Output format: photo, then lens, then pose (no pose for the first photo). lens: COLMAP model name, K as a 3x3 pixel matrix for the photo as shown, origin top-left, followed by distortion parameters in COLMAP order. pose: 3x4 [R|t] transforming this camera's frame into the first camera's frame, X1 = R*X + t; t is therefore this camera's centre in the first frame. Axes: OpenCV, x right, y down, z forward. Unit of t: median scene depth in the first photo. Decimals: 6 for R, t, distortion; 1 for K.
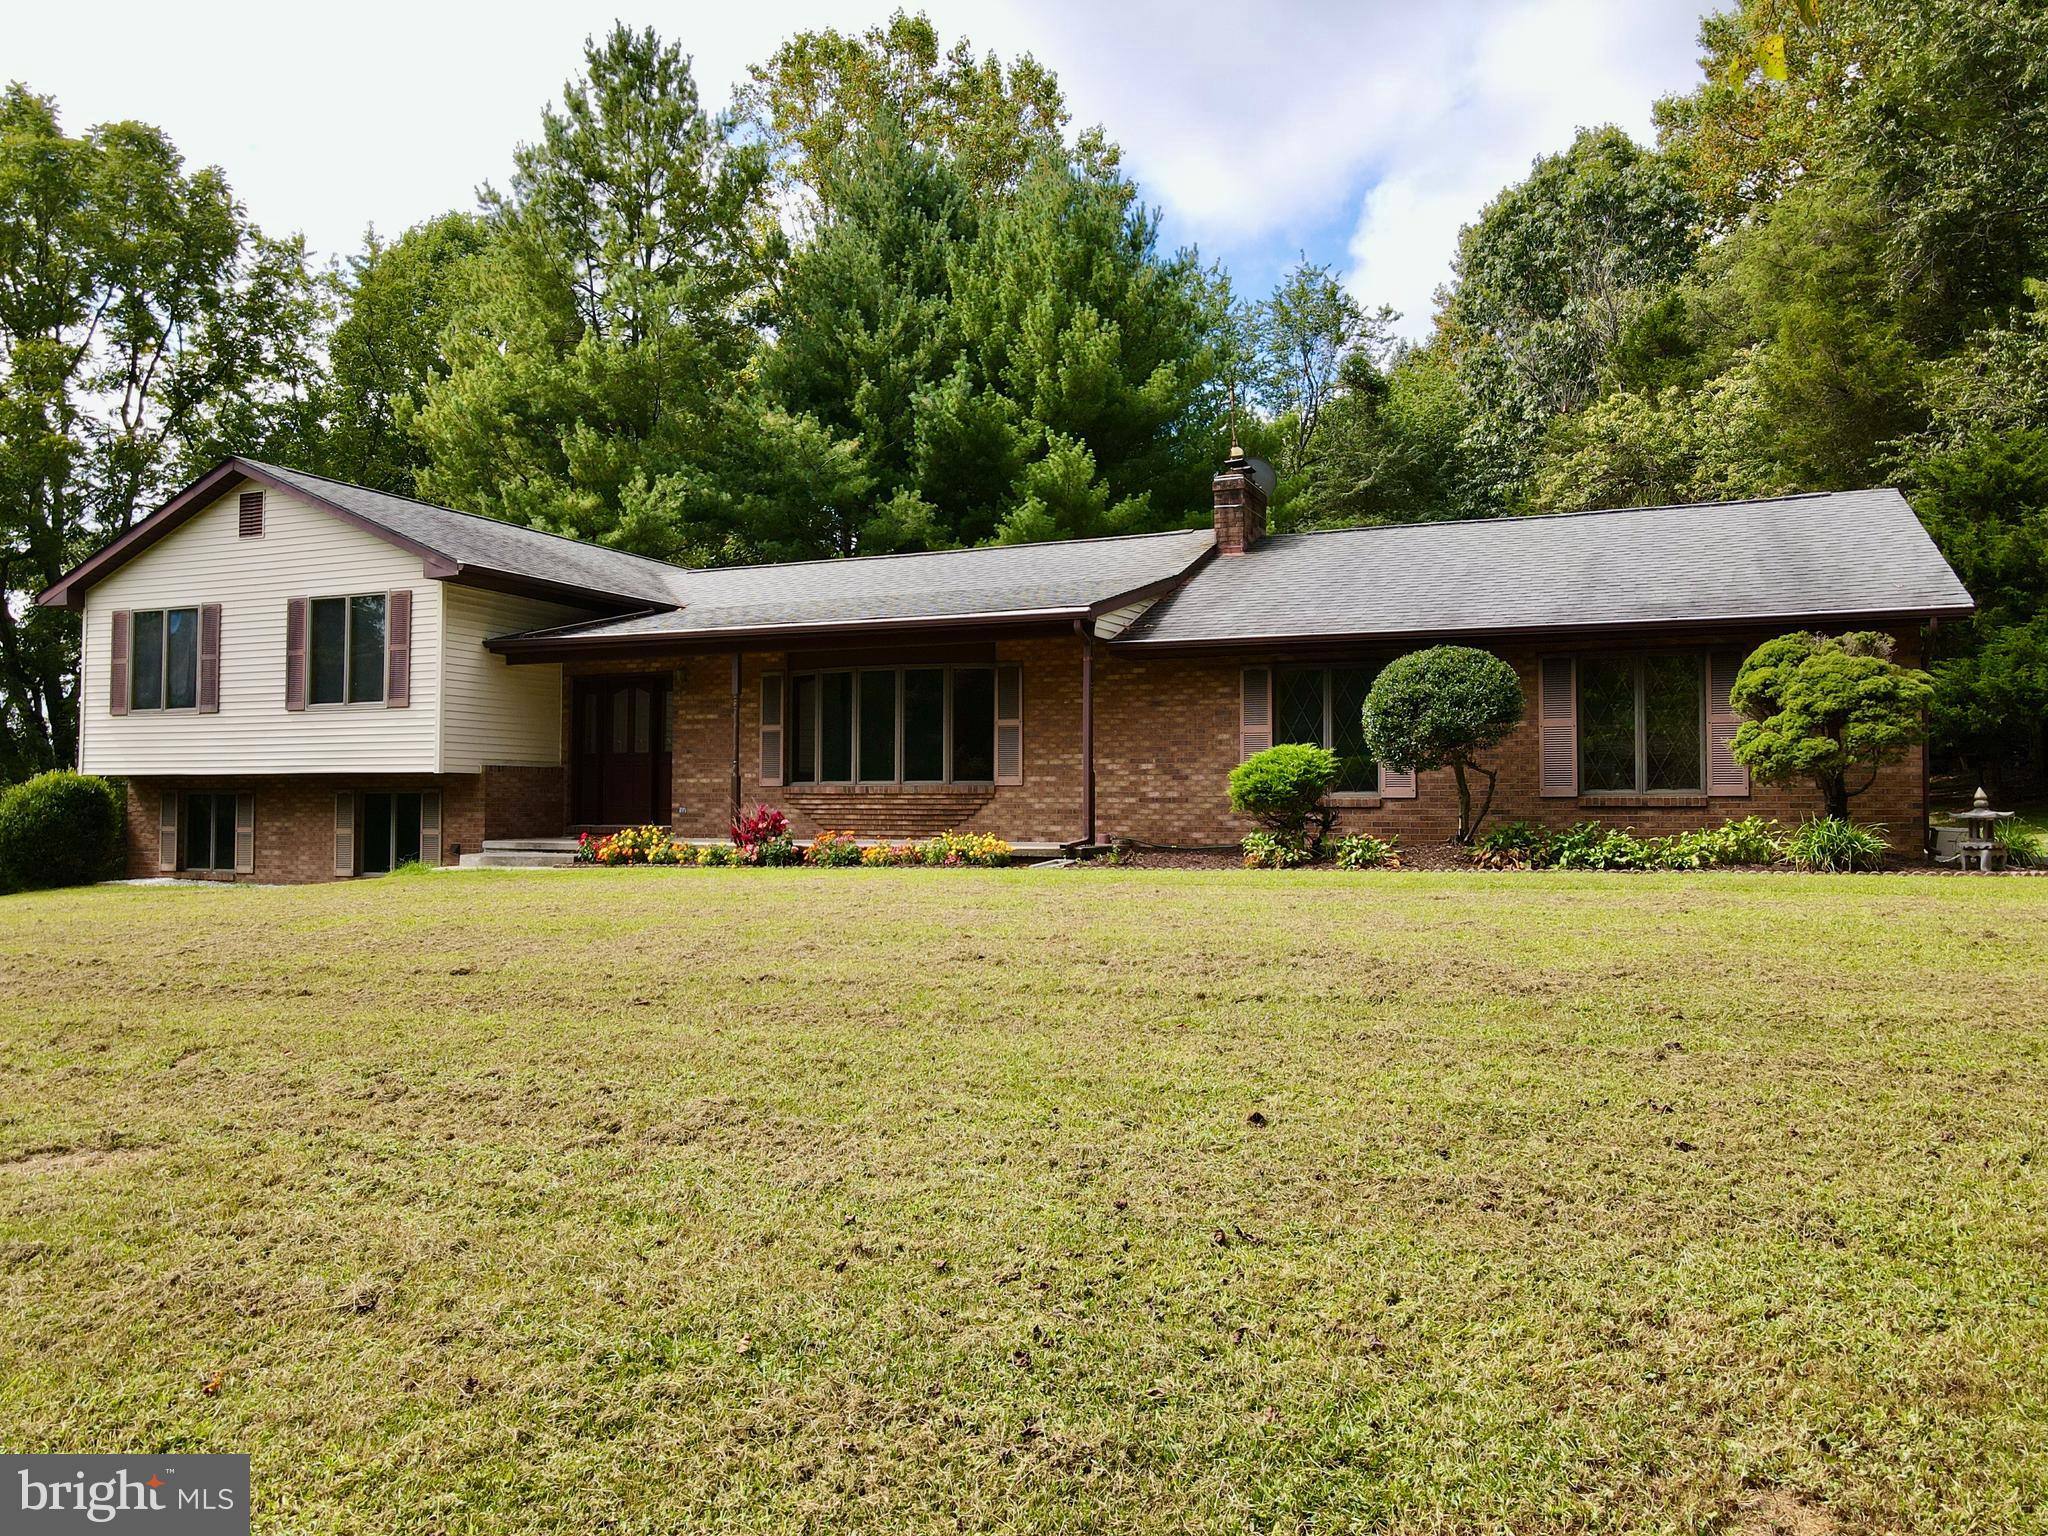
lens RADIAL K [[1496.9, 0, 1012.0], [0, 1496.9, 761.7], [0, 0, 1]] dist [0.018877, -0.005925]
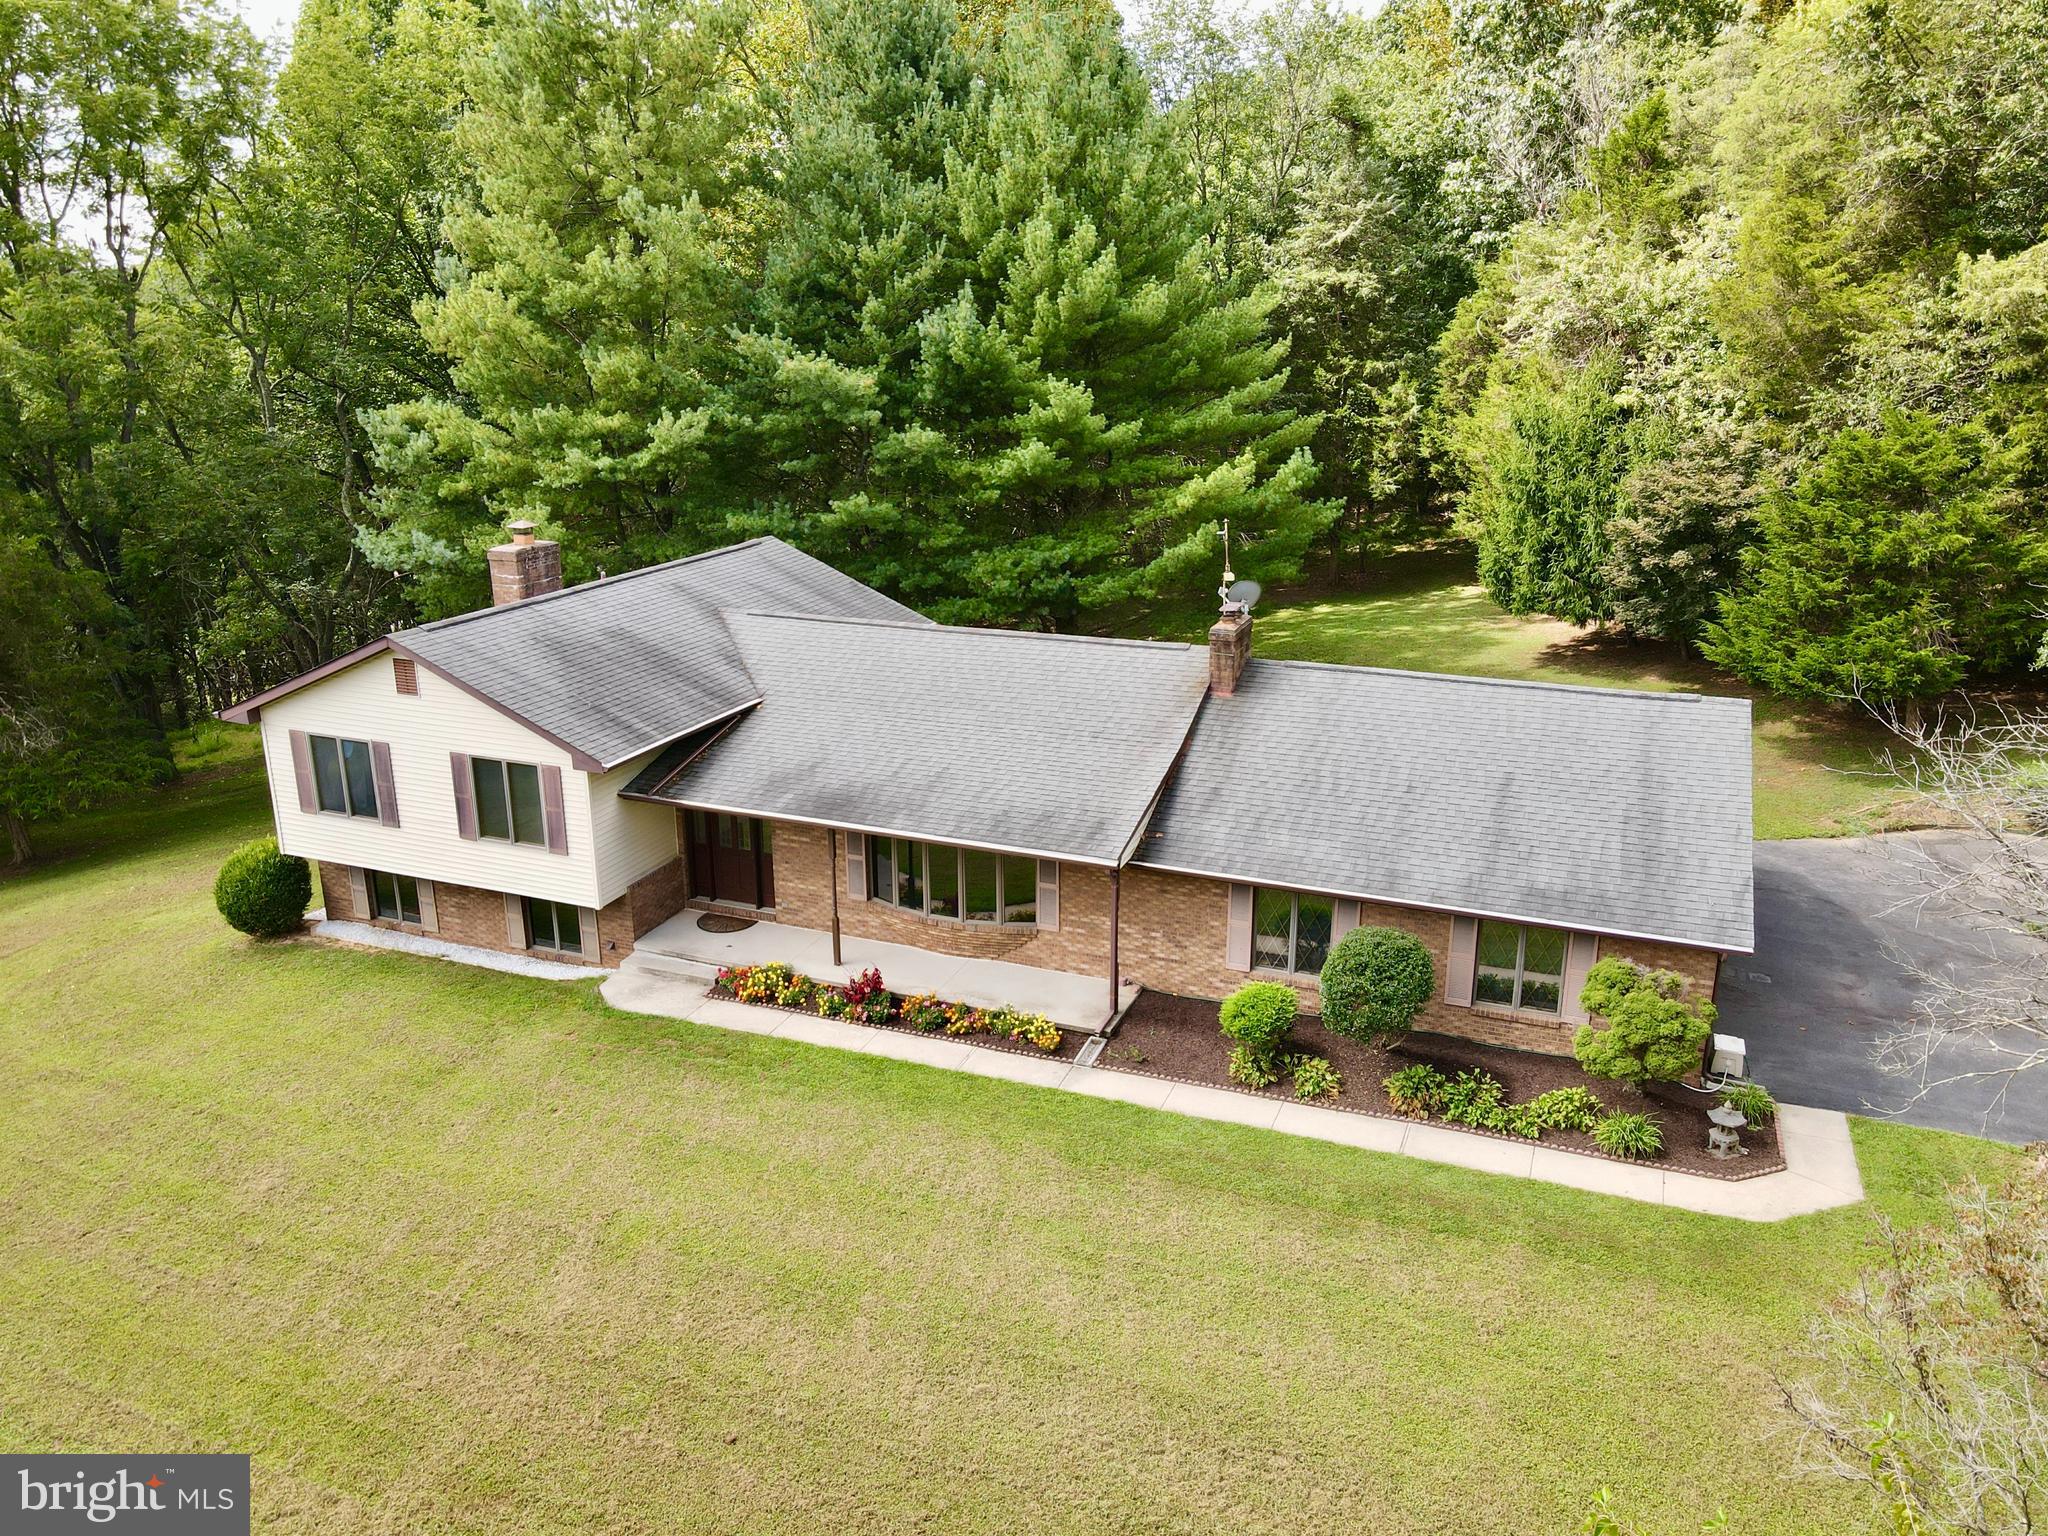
lens RADIAL K [[1496.9, 0, 1011.9], [0, 1496.9, 767.3], [0, 0, 1]] dist [0.018877, -0.005925]
pose [[0.999401, -0.018777, 0.029073, -0.061097], [0.008068, 0.943287, 0.331880, -0.486907], [-0.033656, -0.331447, 0.942873, -0.162121]]
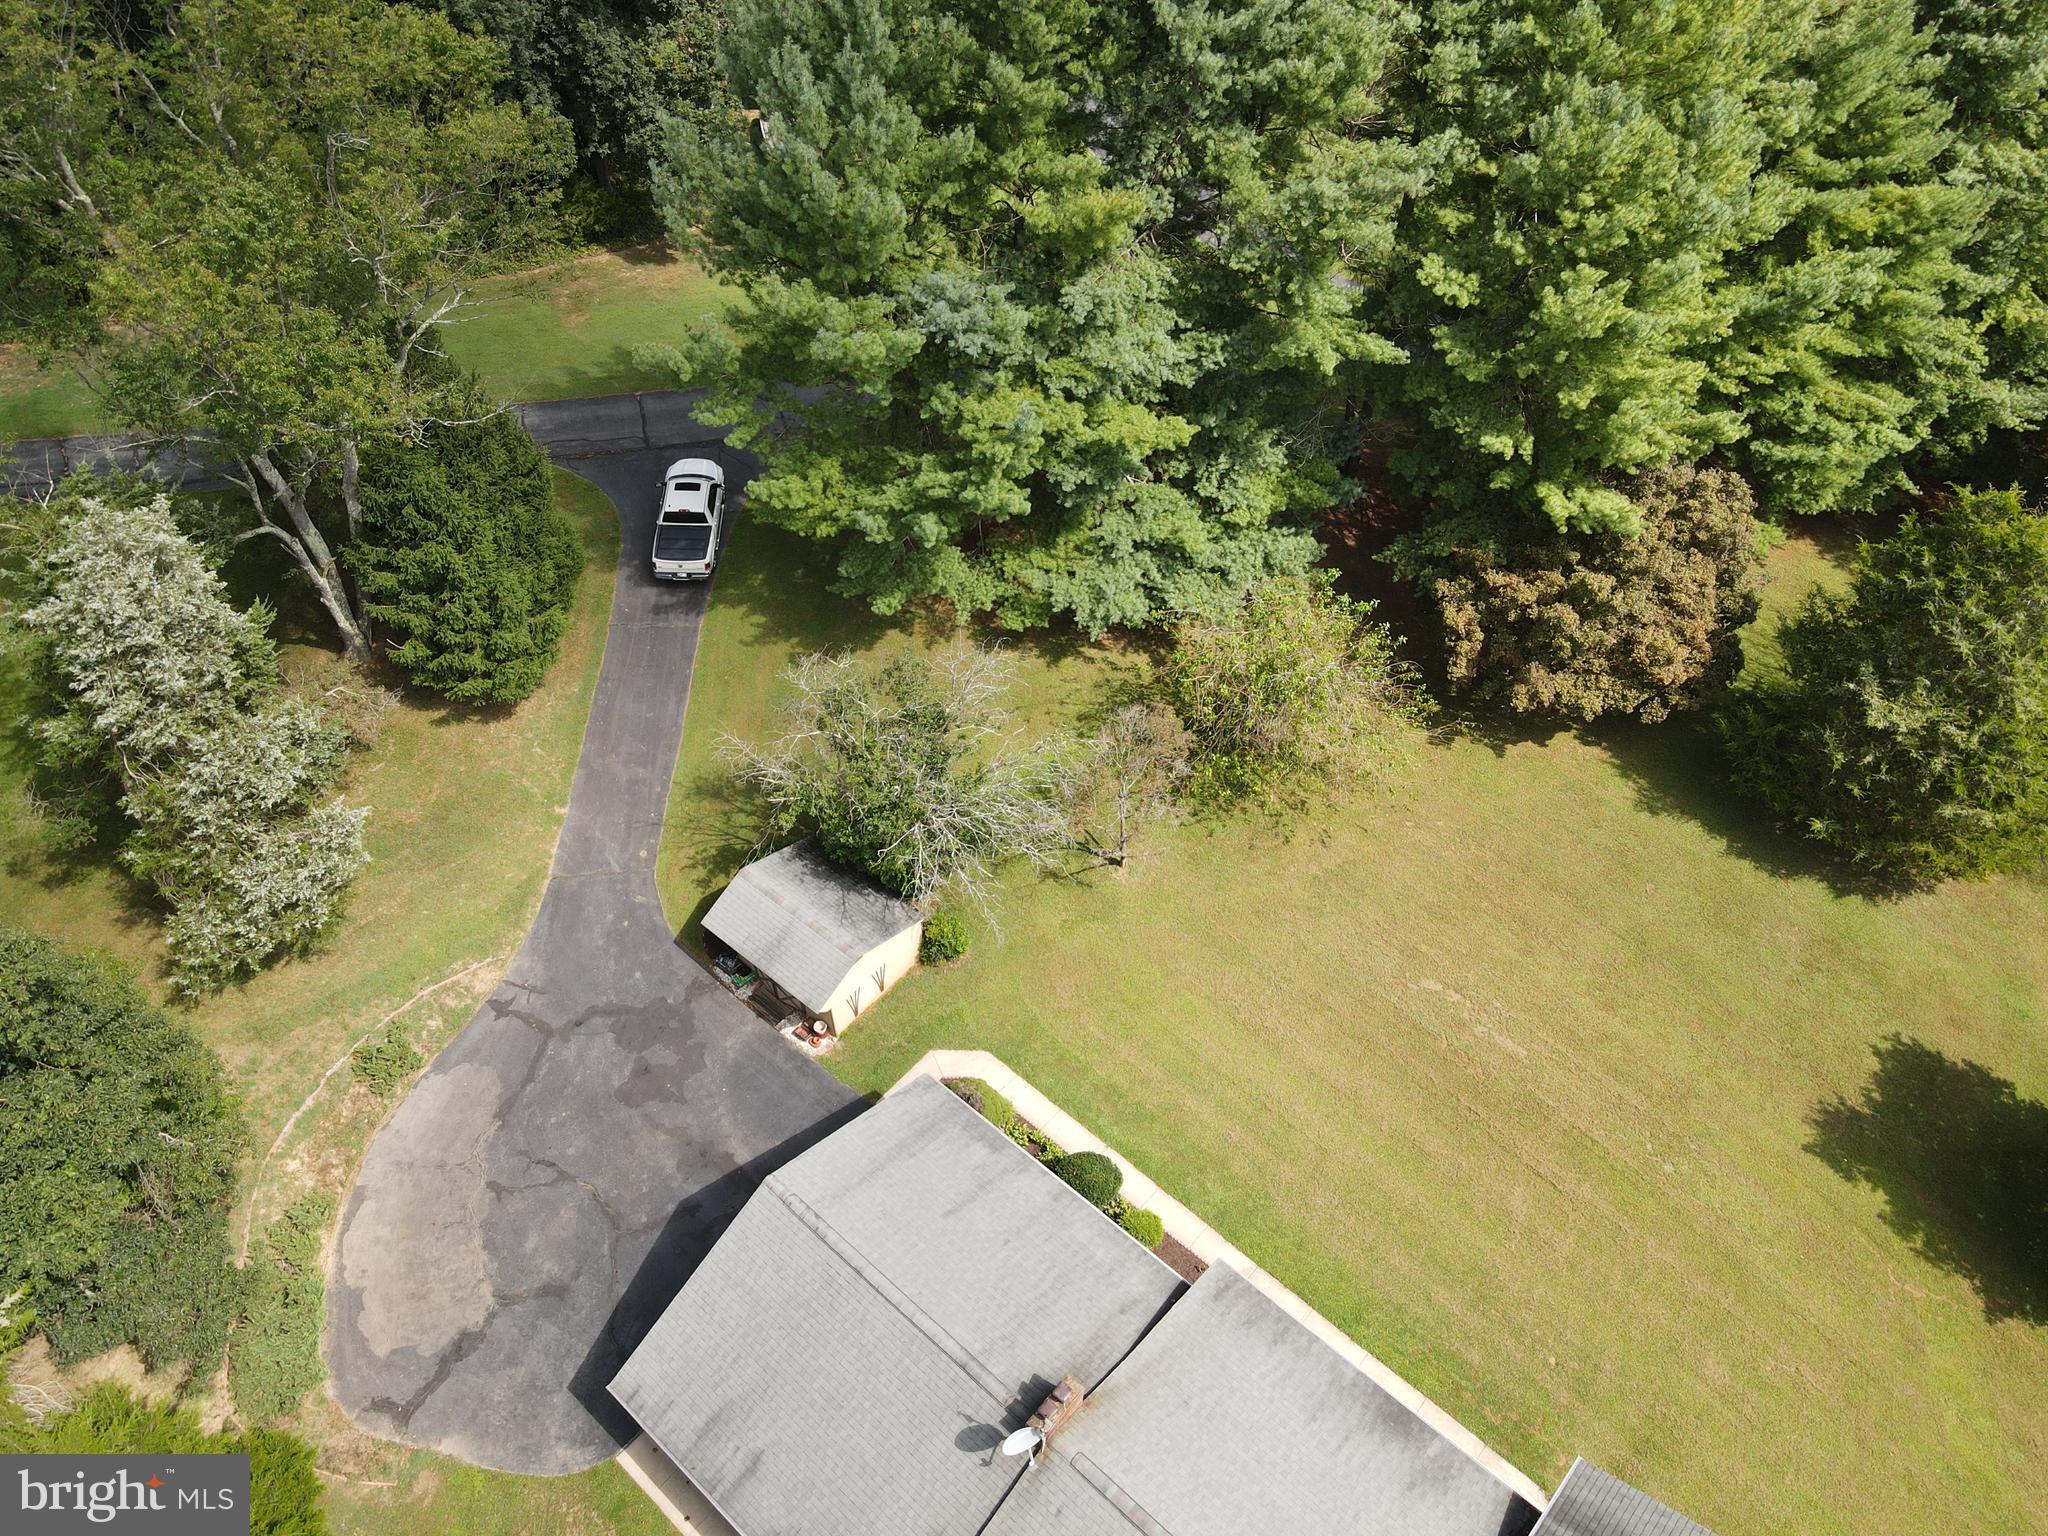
lens RADIAL K [[1496.9, 0, 1006.4], [0, 1496.9, 765.2], [0, 0, 1]] dist [0.018877, -0.005925]
pose [[-0.955065, -0.216654, 0.202267, 0.046204], [-0.001239, 0.685334, 0.728228, -1.620883], [-0.296394, 0.695254, -0.654807, 1.543961]]
